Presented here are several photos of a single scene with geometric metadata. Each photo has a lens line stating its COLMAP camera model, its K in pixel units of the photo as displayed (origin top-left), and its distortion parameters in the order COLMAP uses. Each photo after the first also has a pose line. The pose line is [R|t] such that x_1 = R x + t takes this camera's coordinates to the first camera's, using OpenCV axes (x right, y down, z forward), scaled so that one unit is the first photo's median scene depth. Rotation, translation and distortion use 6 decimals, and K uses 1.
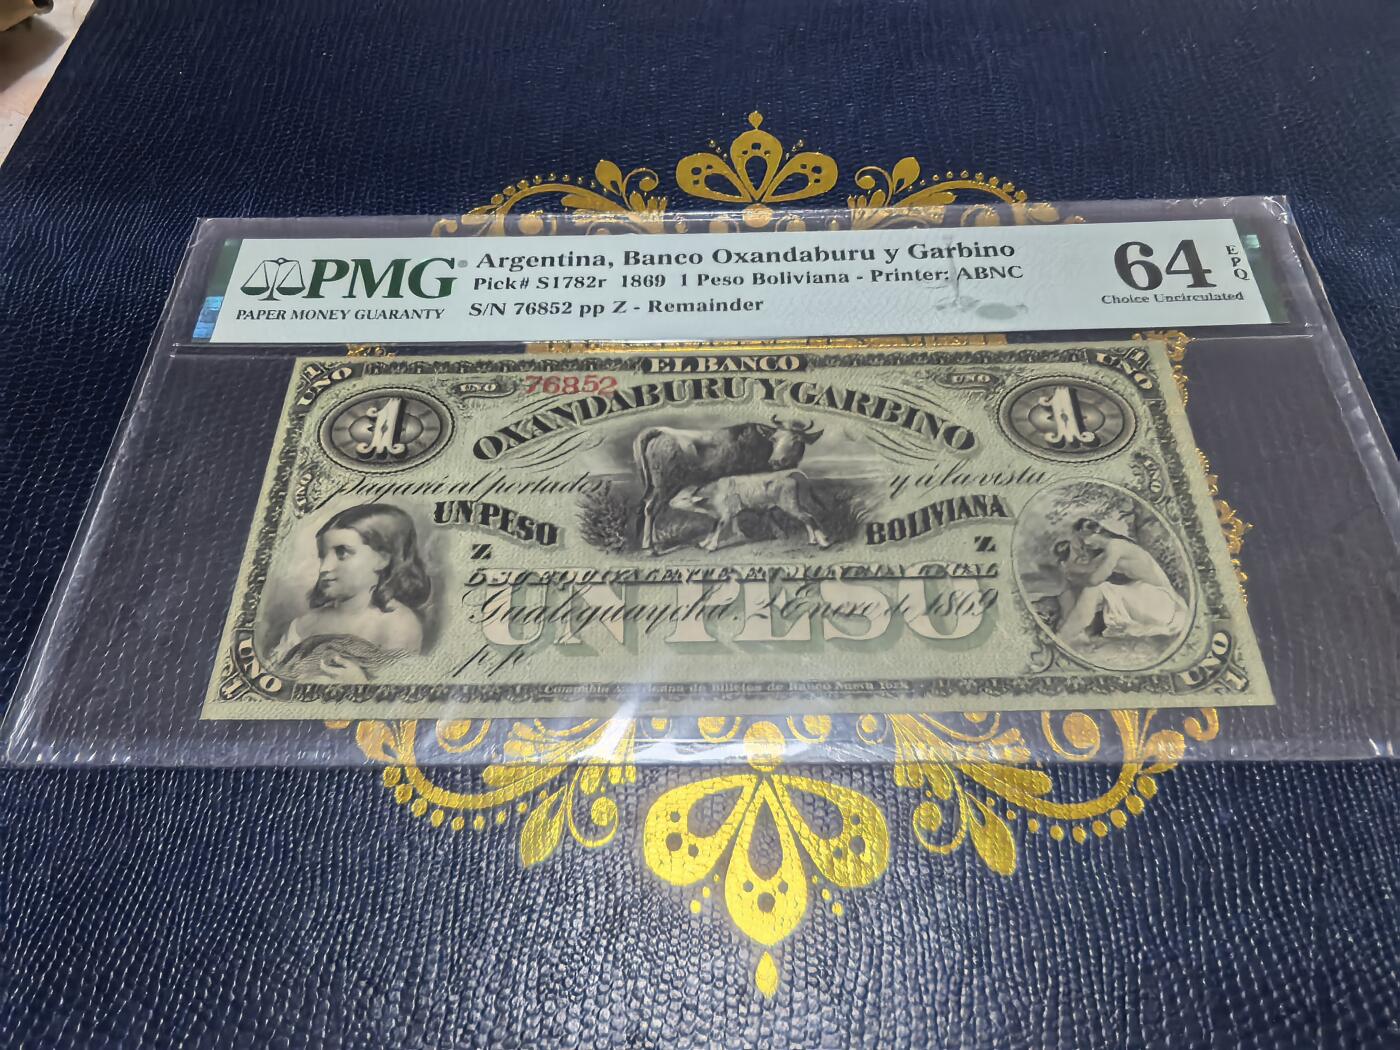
lens RADIAL K [[916.9, 0, 704.2], [0, 916.9, 518.0], [0, 0, 1]] dist [-0.010263, -0.002551]
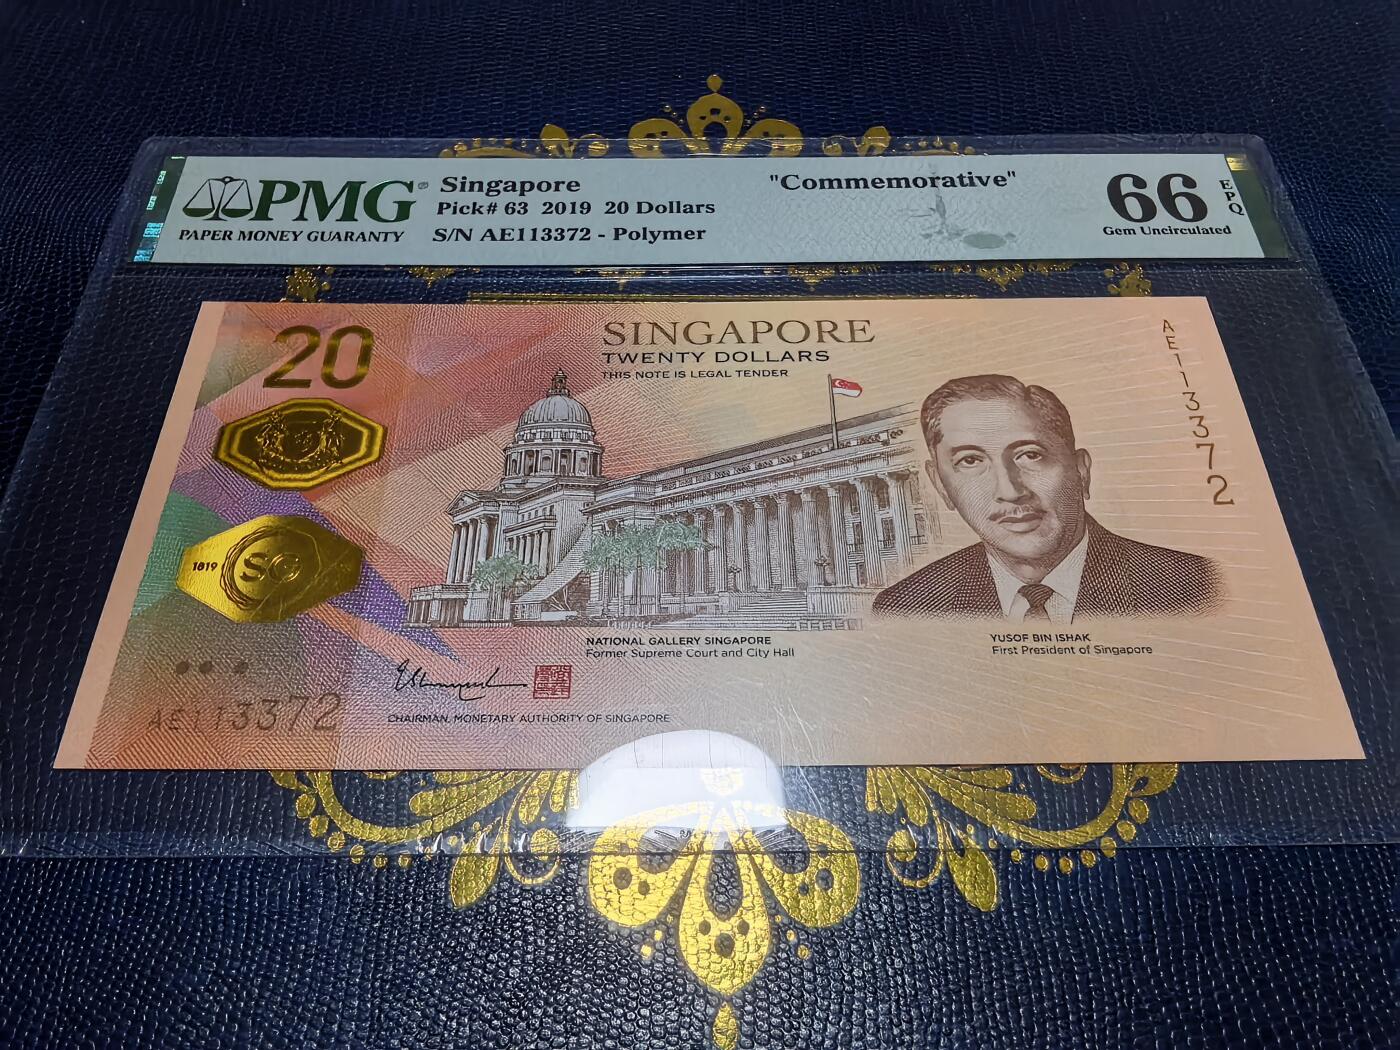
lens RADIAL K [[916.9, 0, 695.8], [0, 916.9, 520.3], [0, 0, 1]] dist [-0.010263, -0.002551]
pose [[0.999337, 0.000506, 0.036392, 0.006083], [-0.001215, 0.999810, 0.019476, -0.015958], [-0.036375, -0.019507, 0.999148, 0.107014]]
